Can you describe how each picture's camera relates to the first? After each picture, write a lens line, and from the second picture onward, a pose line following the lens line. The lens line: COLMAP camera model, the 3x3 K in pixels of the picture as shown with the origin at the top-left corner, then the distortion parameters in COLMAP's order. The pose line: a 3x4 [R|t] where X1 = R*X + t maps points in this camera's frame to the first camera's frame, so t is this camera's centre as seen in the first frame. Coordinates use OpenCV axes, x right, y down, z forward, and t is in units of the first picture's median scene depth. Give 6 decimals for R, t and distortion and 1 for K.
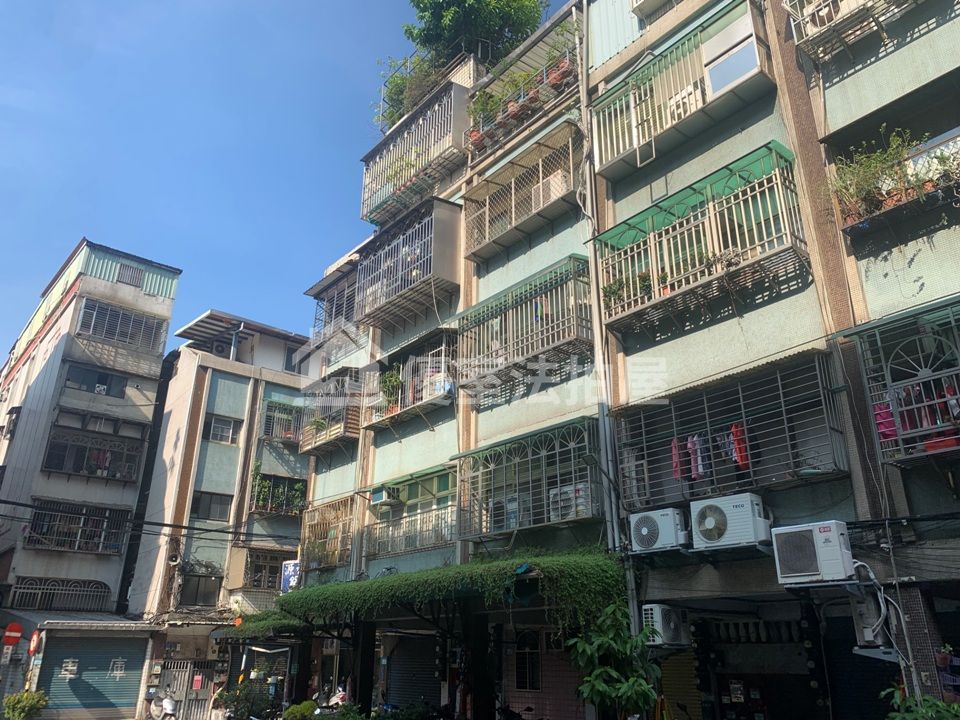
lens RADIAL K [[725.2, 0, 478.8], [0, 725.2, 352.6], [0, 0, 1]] dist [0.086682, -0.107866]
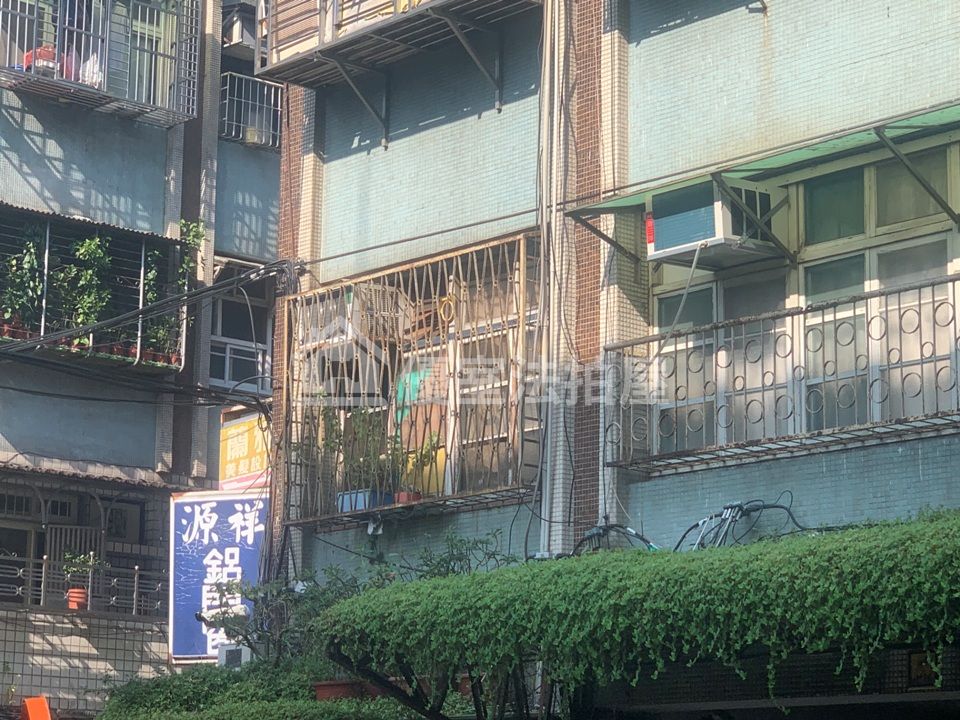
lens RADIAL K [[2403.7, 0, 480.0], [0, 2403.7, 360.0], [0, 0, 1]] dist [-0.103067, 0.041983]
pose [[0.999378, 0.019253, 0.029548, -0.229592], [-0.024528, 0.981459, 0.190098, 0.091937], [-0.025341, -0.190705, 0.981320, 0.213338]]
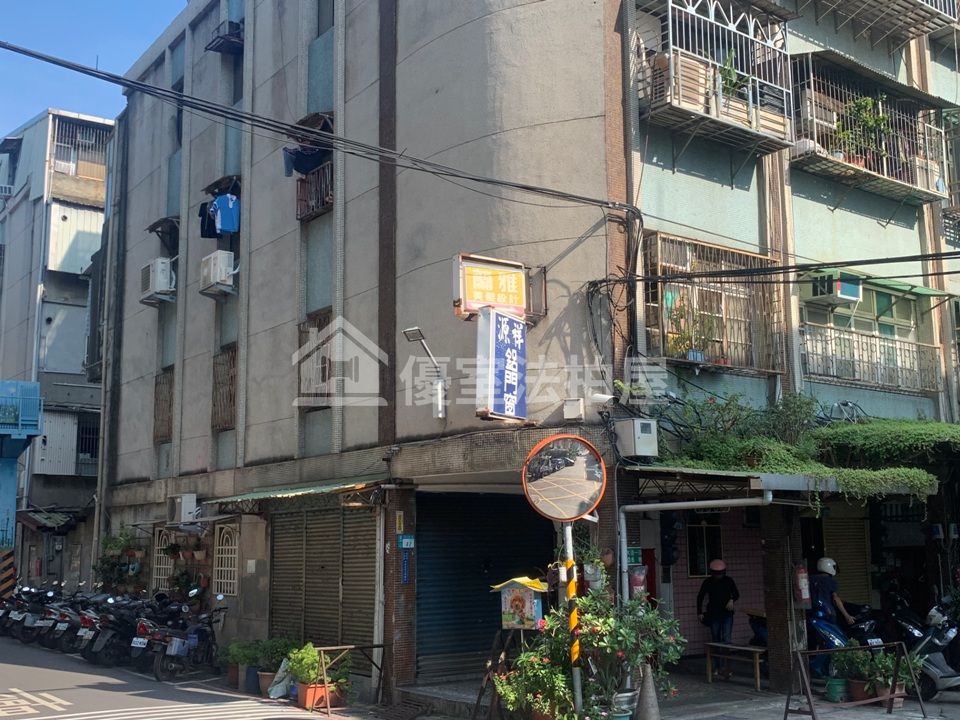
lens RADIAL K [[1033.9, 0, 466.2], [0, 1033.9, 371.1], [0, 0, 1]] dist [0.171281, -0.490704]
pose [[0.063642, 0.153413, 0.986111, -1.017820], [-0.376071, 0.918957, -0.118694, 0.486850], [-0.924402, -0.363294, 0.116179, 1.171624]]
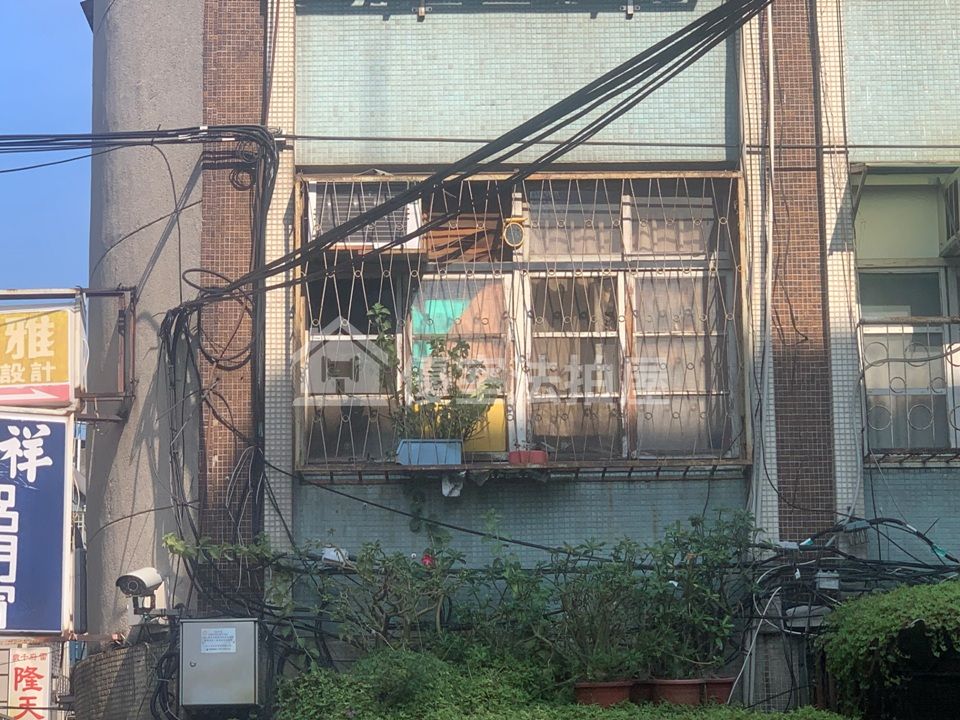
lens RADIAL K [[2430.1, 0, 480.0], [0, 2430.1, 360.0], [0, 0, 1]] dist [-0.326557, 5.188410]
pose [[0.631030, 0.143293, 0.762409, -0.809768], [-0.286109, 0.956498, 0.057036, 0.247675], [-0.721070, -0.254124, 0.644577, 0.626091]]
